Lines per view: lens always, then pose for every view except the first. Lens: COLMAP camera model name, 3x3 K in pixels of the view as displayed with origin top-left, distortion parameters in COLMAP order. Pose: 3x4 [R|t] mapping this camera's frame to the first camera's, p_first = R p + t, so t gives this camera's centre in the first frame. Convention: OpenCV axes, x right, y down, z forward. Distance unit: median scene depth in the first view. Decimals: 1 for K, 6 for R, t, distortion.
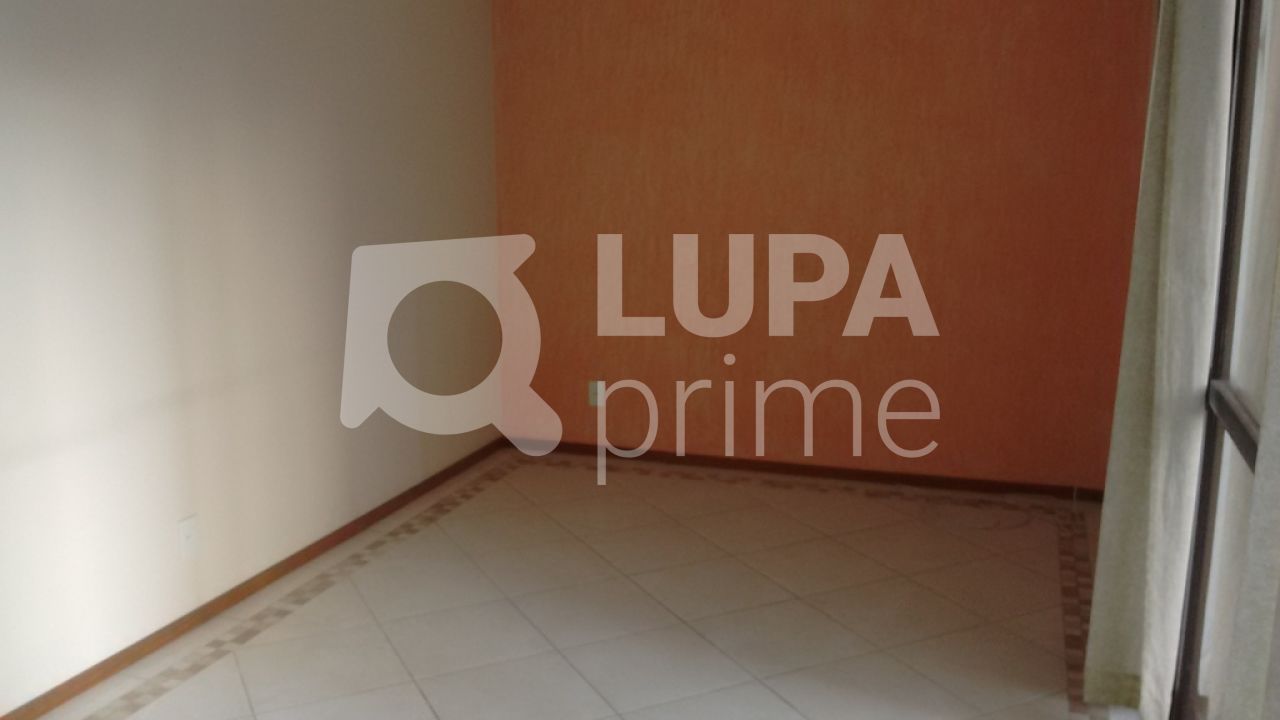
lens RADIAL K [[1120.2, 0, 640.0], [0, 1120.2, 360.0], [0, 0, 1]] dist [-0.015460, -0.006407]
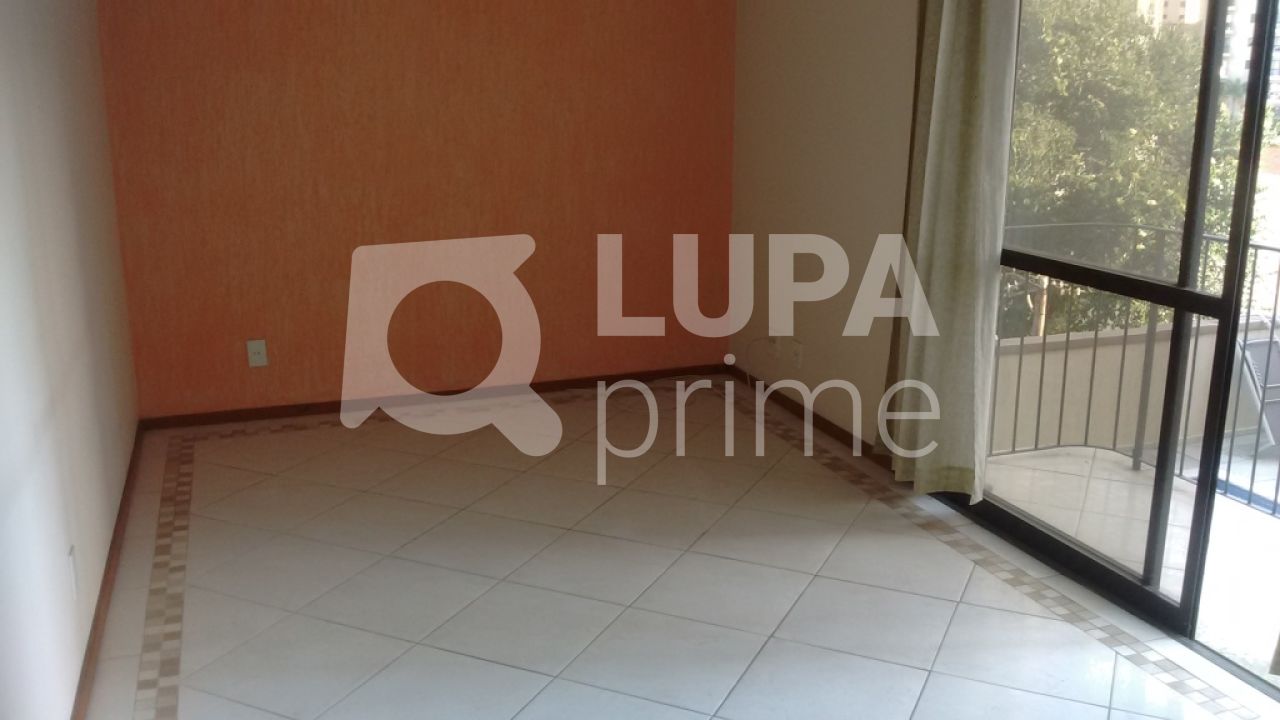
lens RADIAL K [[1120.2, 0, 640.0], [0, 1120.2, 360.0], [0, 0, 1]] dist [-0.015460, -0.006407]
pose [[0.770024, -0.146370, 0.620998, -0.567681], [0.116605, 0.989221, 0.088573, -0.014673], [-0.627269, 0.004208, 0.778791, 0.121671]]
